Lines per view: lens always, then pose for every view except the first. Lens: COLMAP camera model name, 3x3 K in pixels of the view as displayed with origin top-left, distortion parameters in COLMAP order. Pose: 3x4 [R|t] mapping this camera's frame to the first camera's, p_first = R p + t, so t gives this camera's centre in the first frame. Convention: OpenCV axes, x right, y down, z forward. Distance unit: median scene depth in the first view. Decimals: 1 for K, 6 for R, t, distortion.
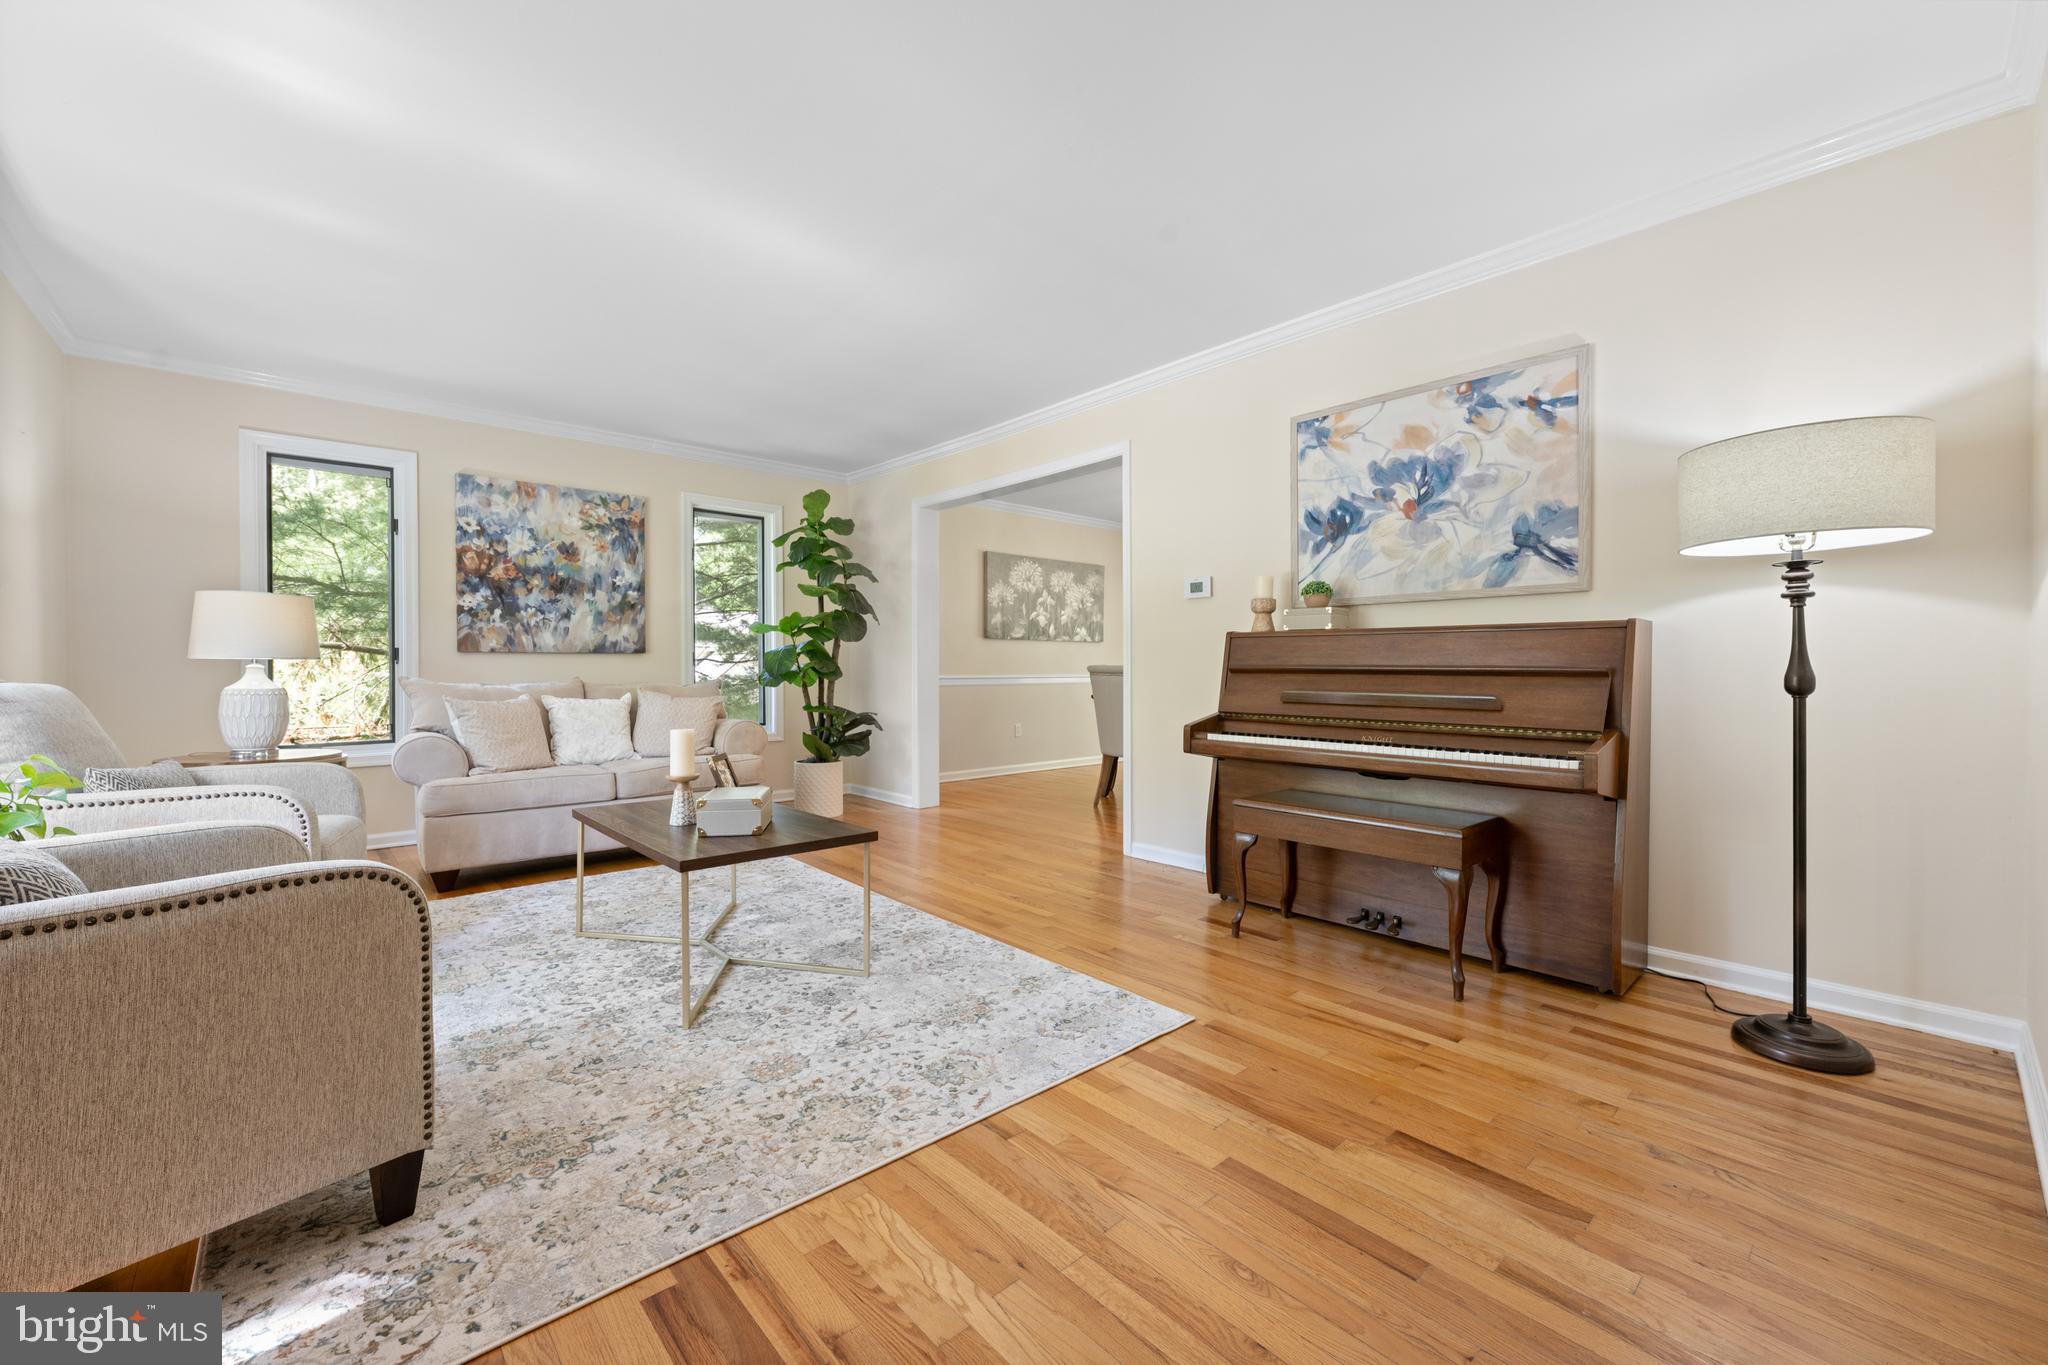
lens RADIAL K [[810.1, 0, 1016.7], [0, 810.1, 679.9], [0, 0, 1]] dist [0.001595, 0.000077]
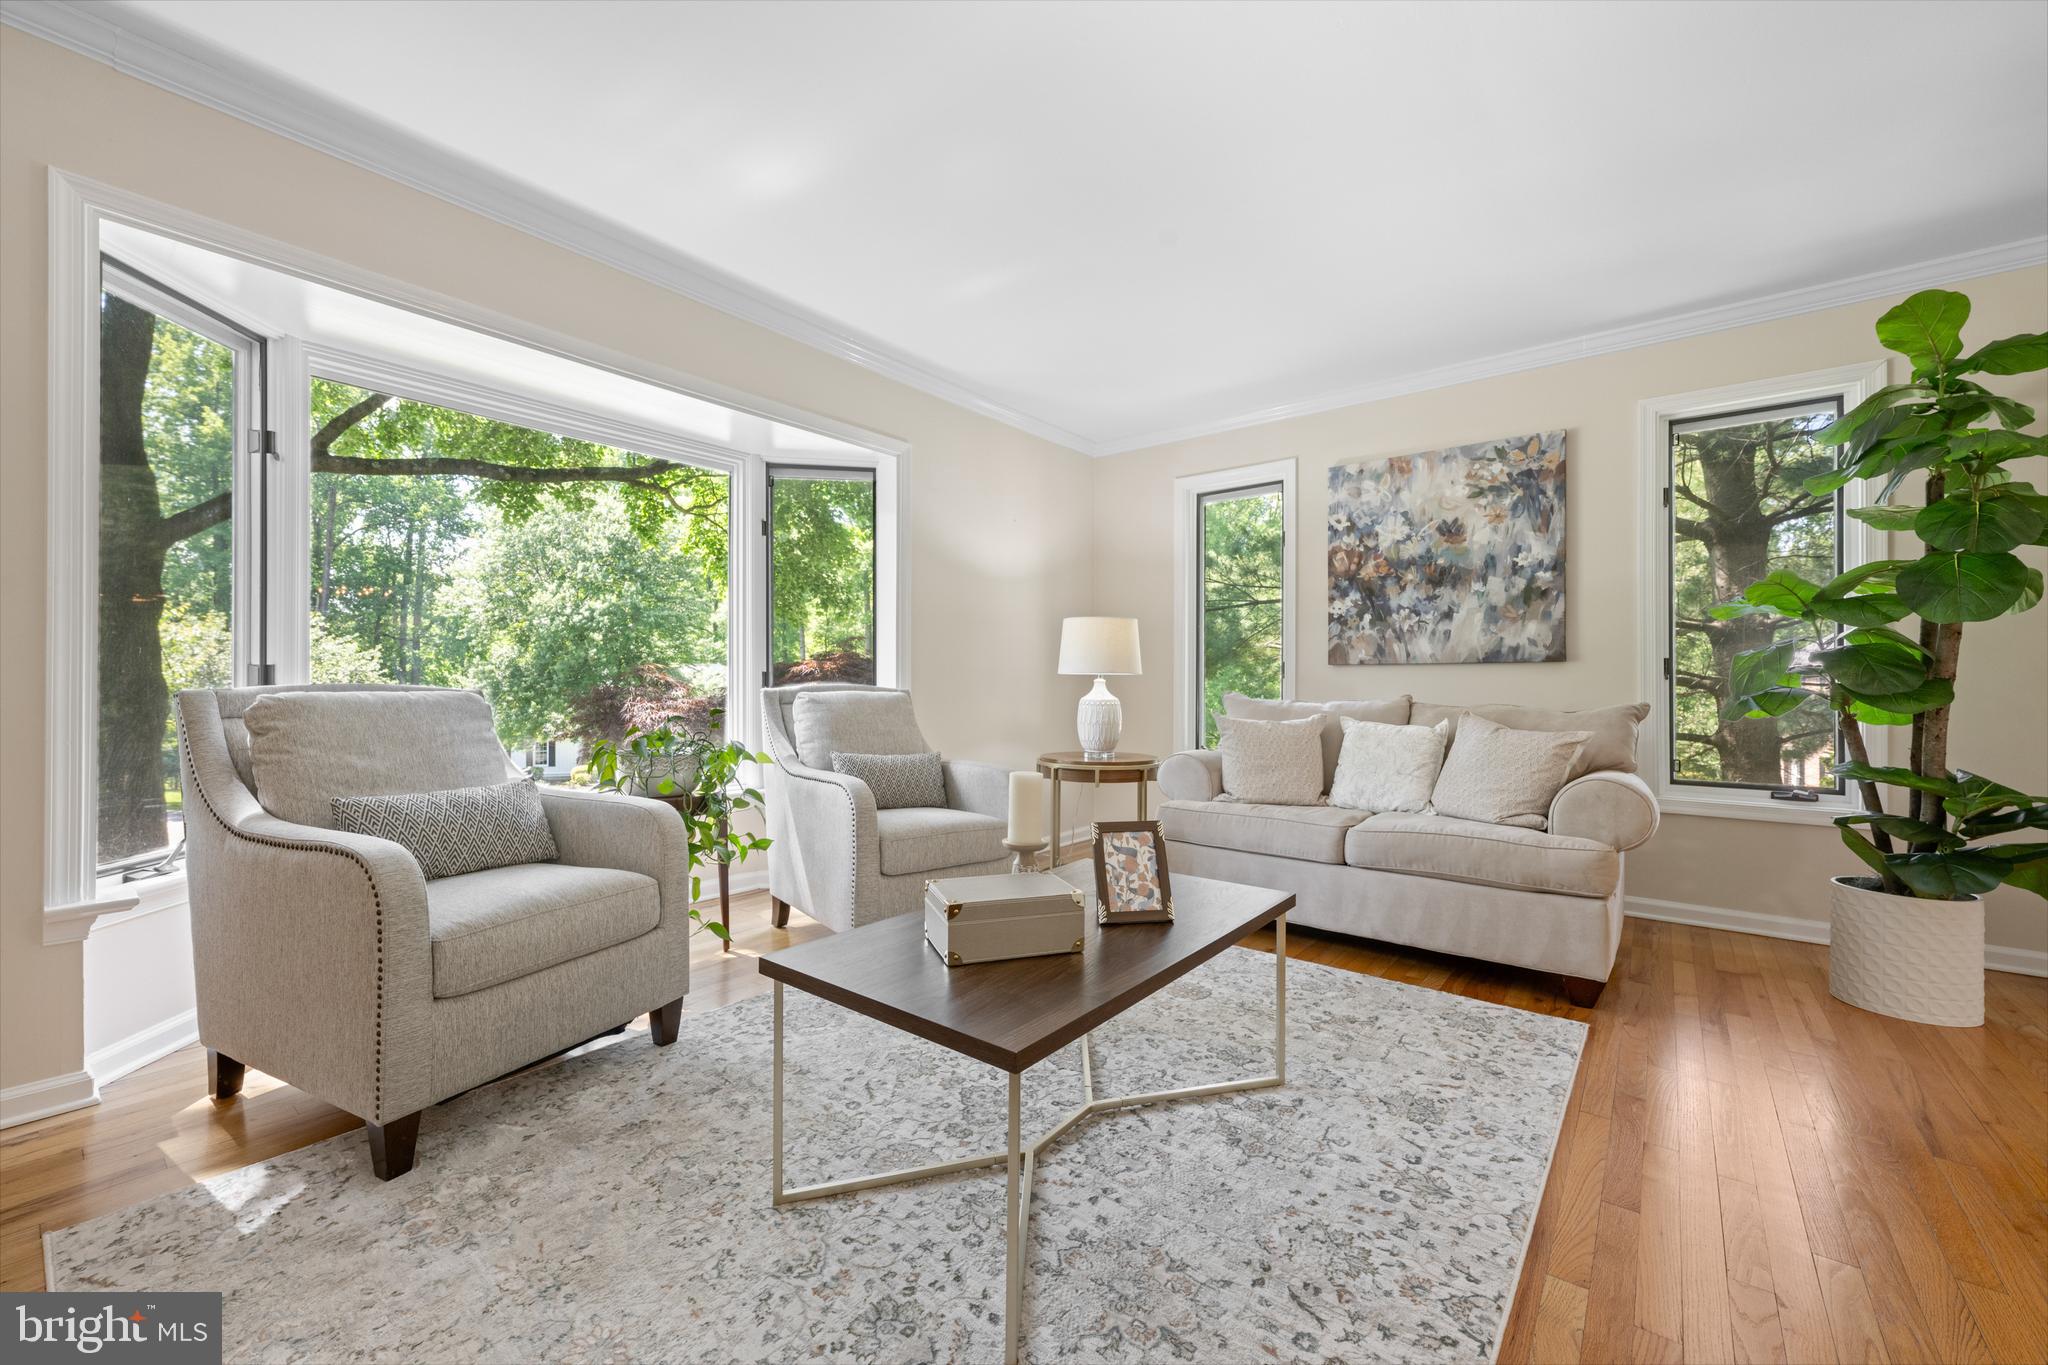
lens RADIAL K [[810.1, 0, 1016.7], [0, 810.1, 679.9], [0, 0, 1]] dist [0.001595, 0.000077]
pose [[0.163422, 0.000207, -0.986556, 0.140655], [-0.017526, 0.999843, -0.002694, -0.008814], [0.986401, 0.017731, 0.163400, 0.486634]]
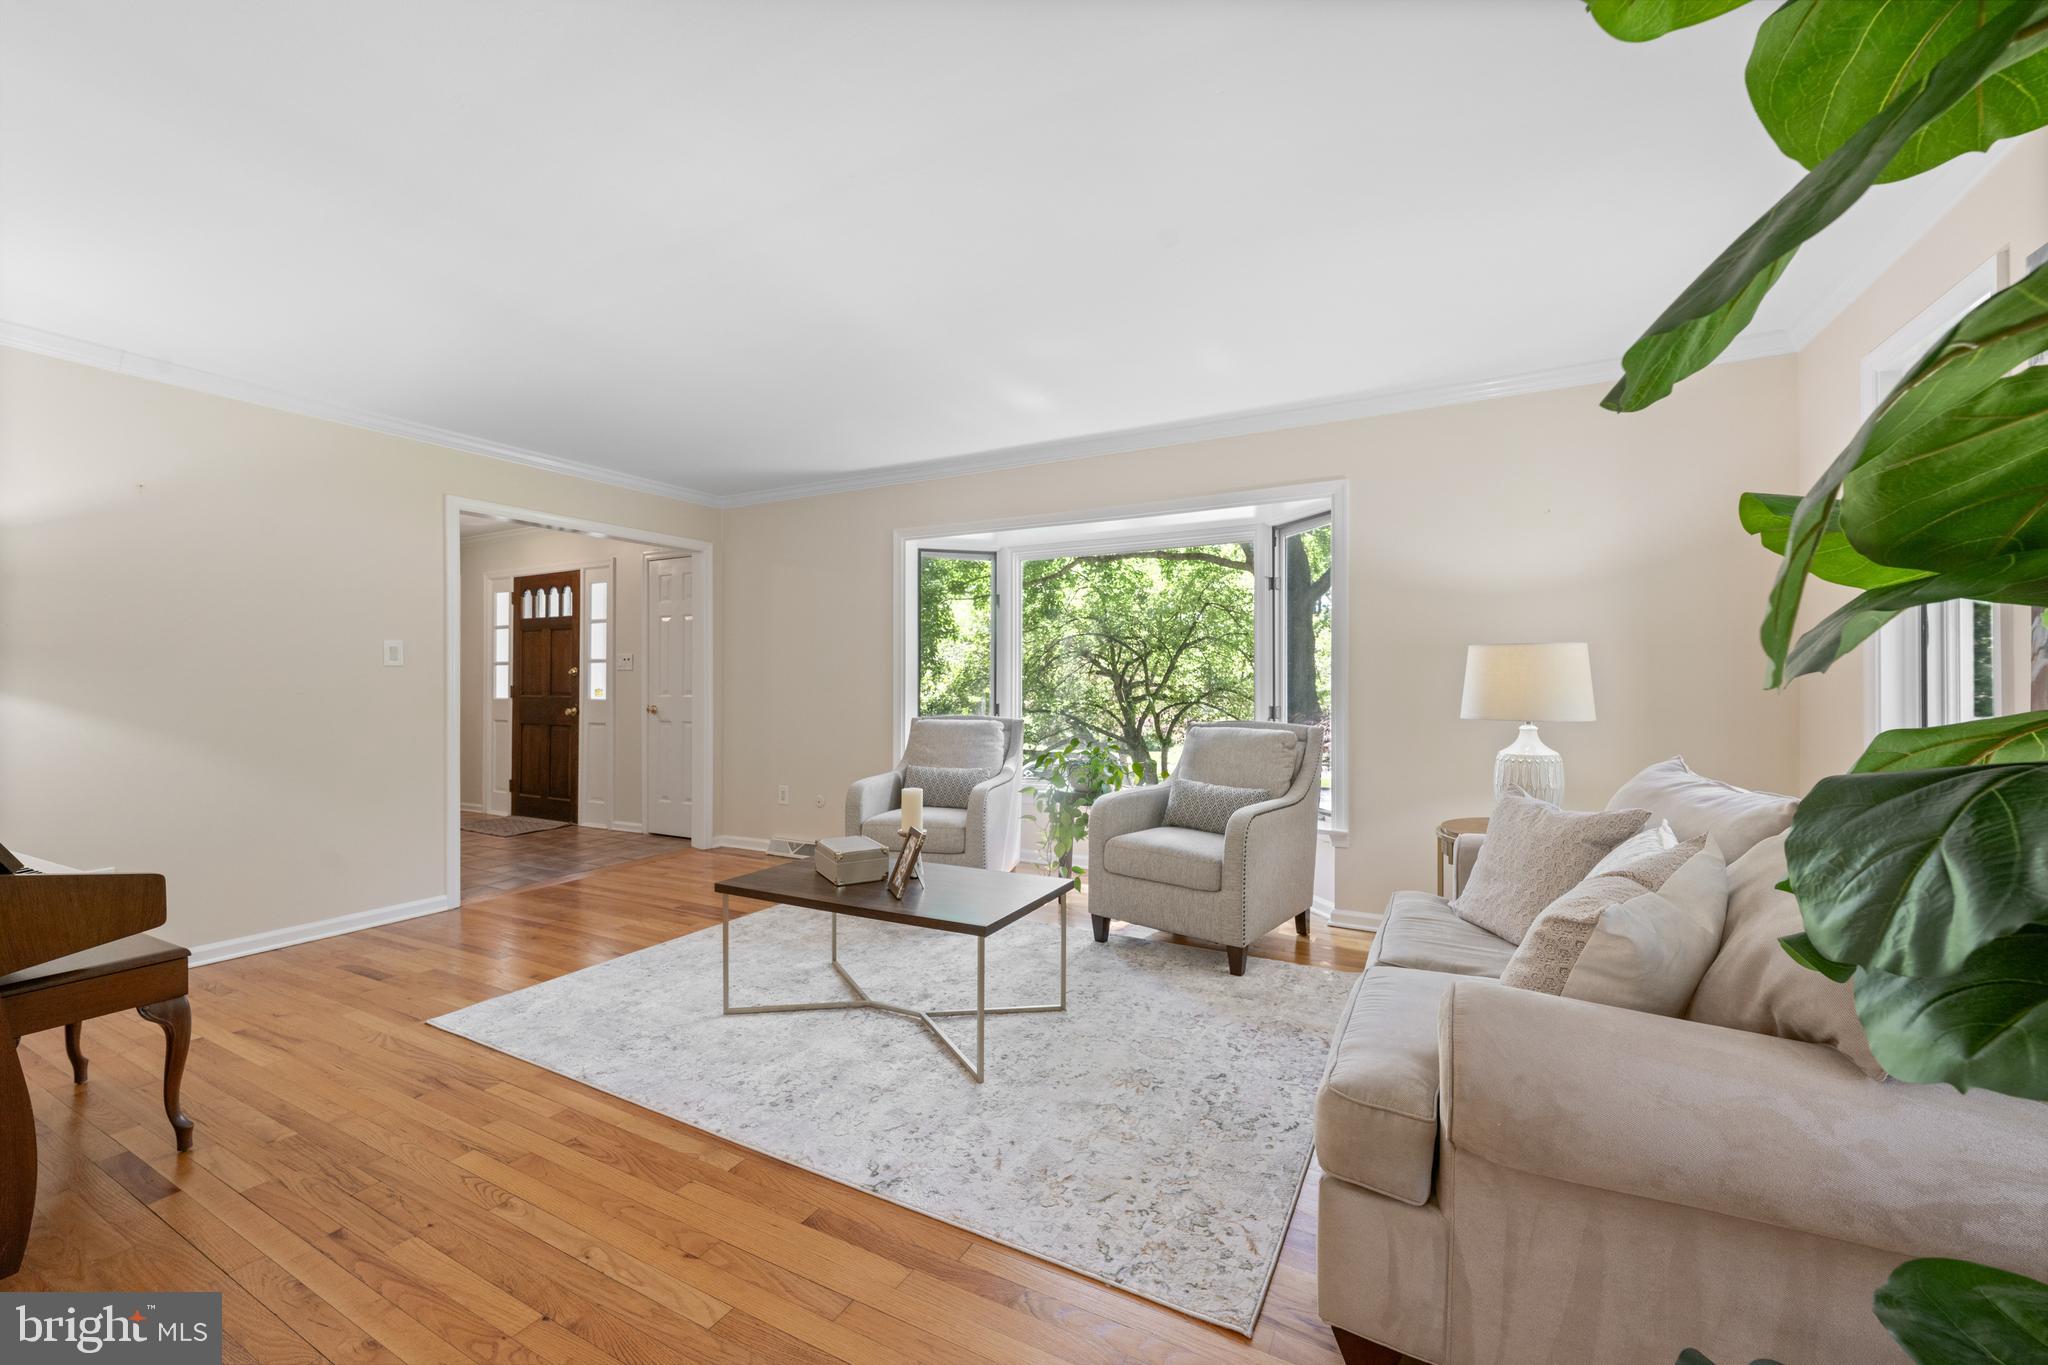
lens RADIAL K [[810.1, 0, 1016.7], [0, 810.1, 679.9], [0, 0, 1]] dist [0.001595, 0.000077]
pose [[-0.941424, 0.002120, -0.337217, -0.098884], [-0.001052, 0.999957, 0.009224, -0.053364], [0.337222, 0.009038, -0.941382, 1.150725]]
